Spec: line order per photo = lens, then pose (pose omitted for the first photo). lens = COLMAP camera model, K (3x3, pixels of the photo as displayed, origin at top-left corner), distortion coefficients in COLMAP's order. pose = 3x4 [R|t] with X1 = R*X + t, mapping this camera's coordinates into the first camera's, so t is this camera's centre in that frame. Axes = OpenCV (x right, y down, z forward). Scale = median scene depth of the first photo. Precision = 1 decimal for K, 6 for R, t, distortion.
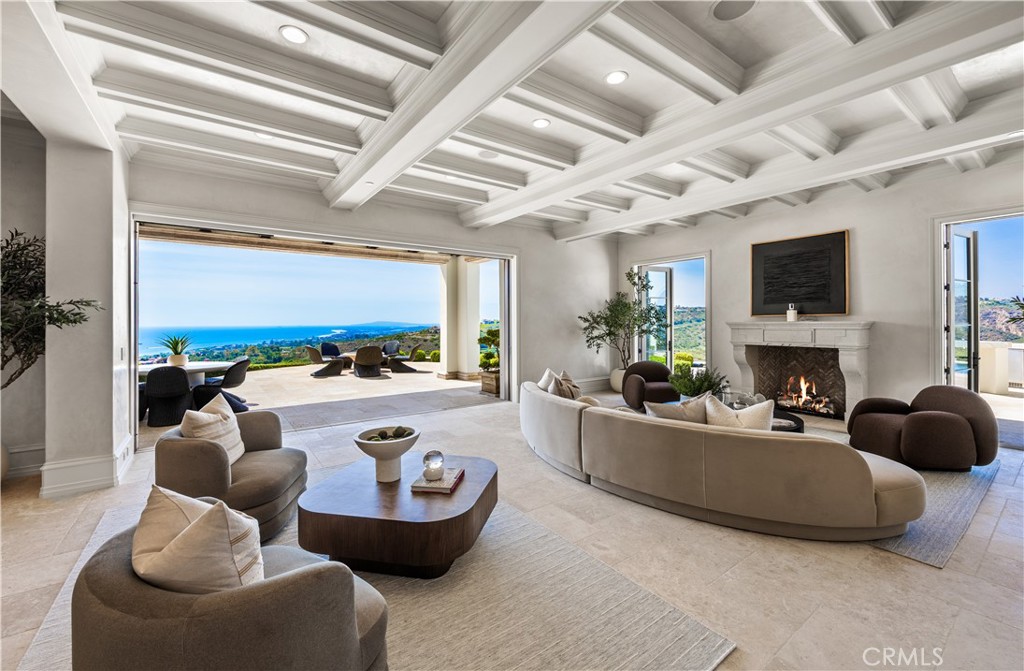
lens RADIAL K [[422.8, 0, 534.9], [0, 422.8, 320.9], [0, 0, 1]] dist [-0.000853, 0.000080]
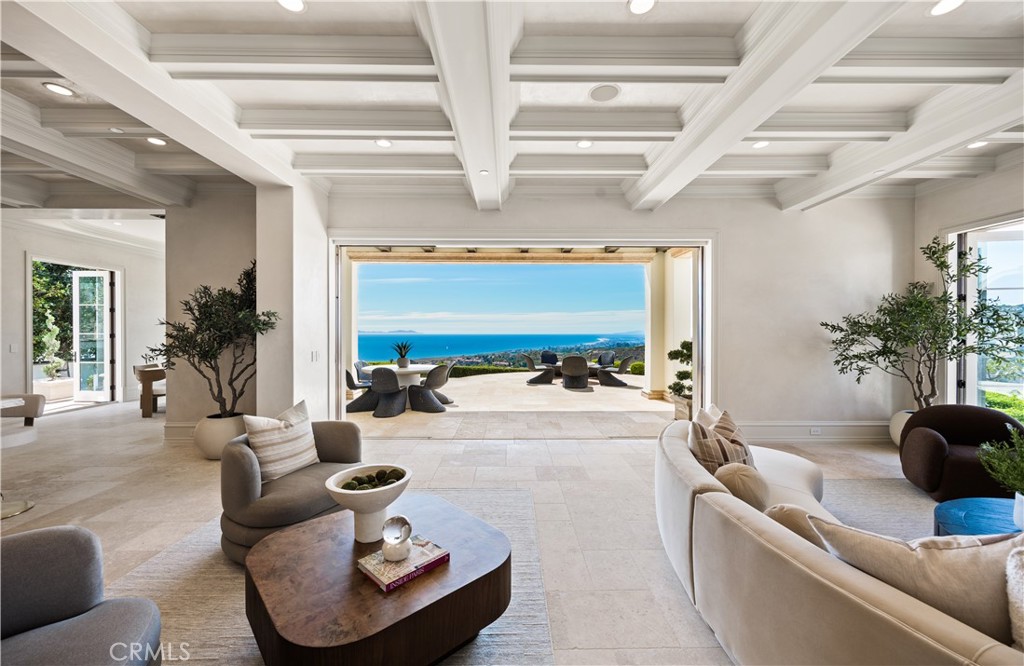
lens RADIAL K [[433.2, 0, 512.0], [0, 433.2, 333.0], [0, 0, 1]] dist [-0.003050, -0.000371]
pose [[0.804426, 0.006958, -0.594012, 0.117062], [-0.002966, 0.999966, 0.007697, 0.000605], [0.594045, -0.004430, 0.804420, 0.194402]]
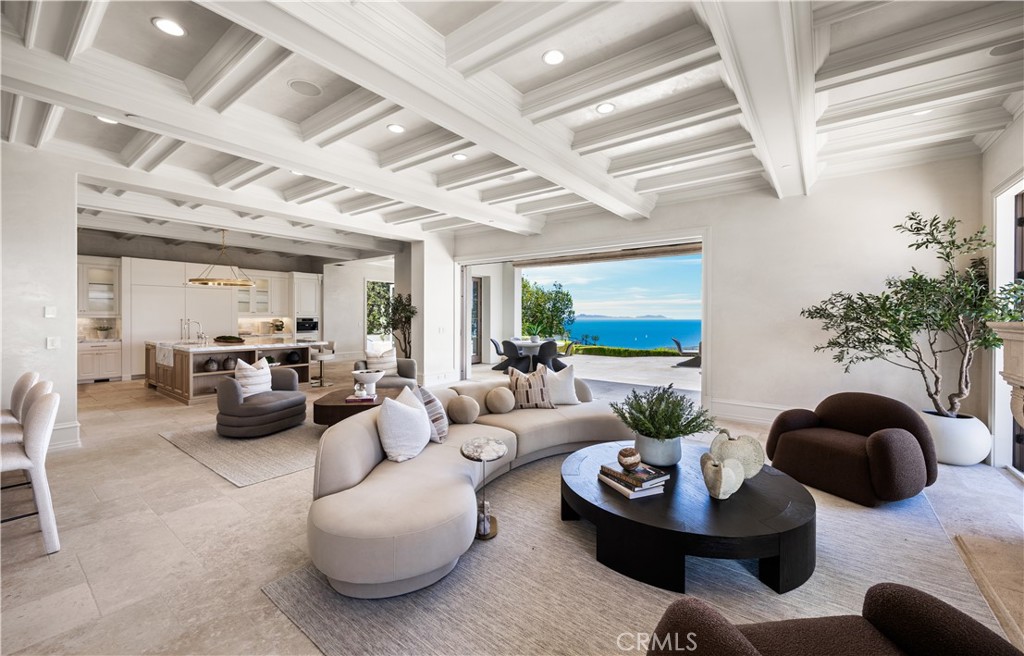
lens RADIAL K [[410.1, 0, 496.0], [0, 410.1, 317.3], [0, 0, 1]] dist [-0.016134, -0.000017]
pose [[0.249680, 0.006788, -0.968305, 0.636465], [-0.004776, 0.999972, 0.005778, 0.000481], [0.968317, 0.003182, 0.249706, 0.420240]]
